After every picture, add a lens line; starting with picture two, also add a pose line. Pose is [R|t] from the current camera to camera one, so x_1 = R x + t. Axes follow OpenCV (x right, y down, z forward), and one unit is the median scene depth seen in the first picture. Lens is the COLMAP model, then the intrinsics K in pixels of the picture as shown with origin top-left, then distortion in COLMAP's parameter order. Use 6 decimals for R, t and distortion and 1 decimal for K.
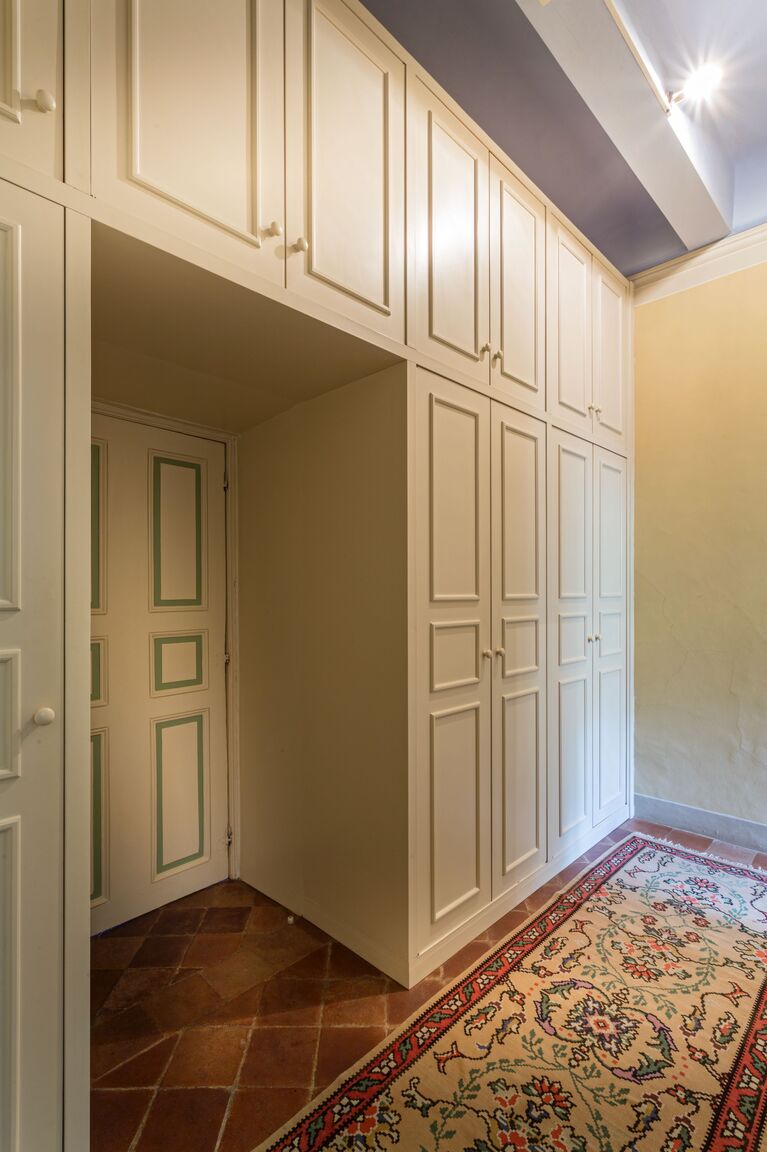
lens RADIAL K [[552.7, 0, 381.6], [0, 552.7, 584.4], [0, 0, 1]] dist [0.002260, 0.000034]
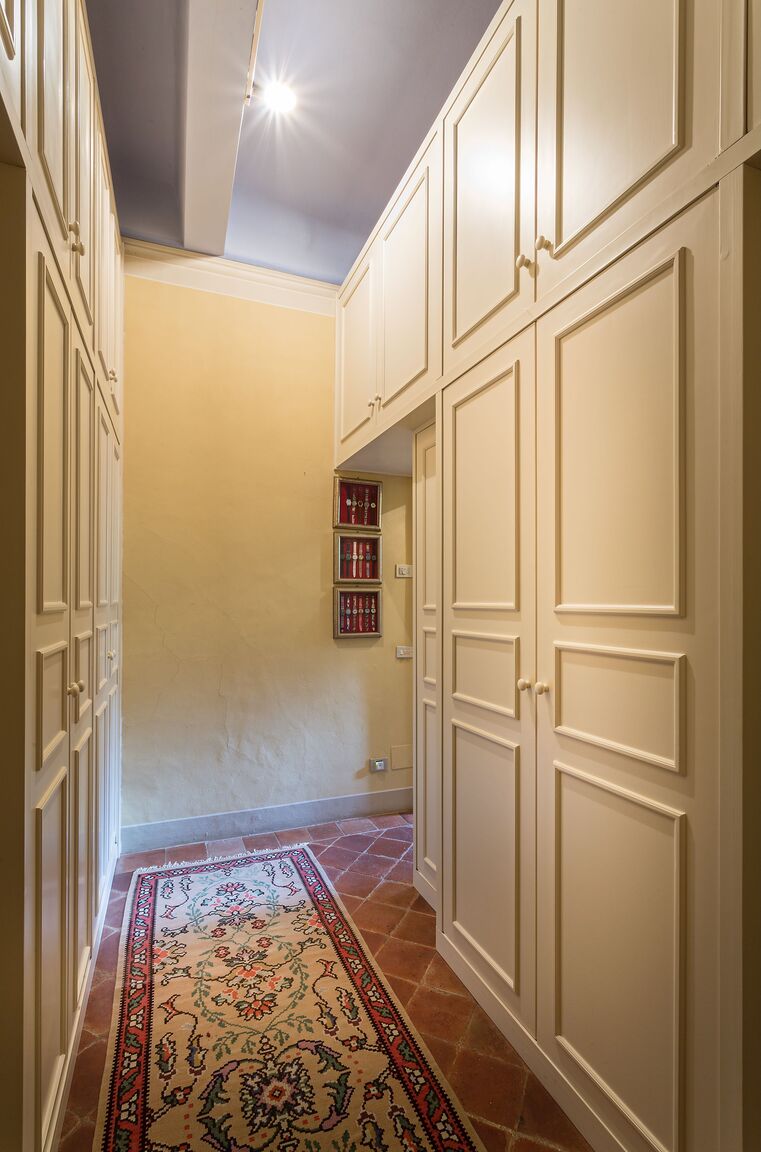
lens RADIAL K [[552.7, 0, 385.0], [0, 552.7, 598.4], [0, 0, 1]] dist [0.002260, 0.000034]
pose [[0.410912, 0.003425, 0.911668, -0.277163], [-0.014609, 0.999889, 0.002828, 0.006057], [-0.911558, -0.014481, 0.410917, 0.411983]]
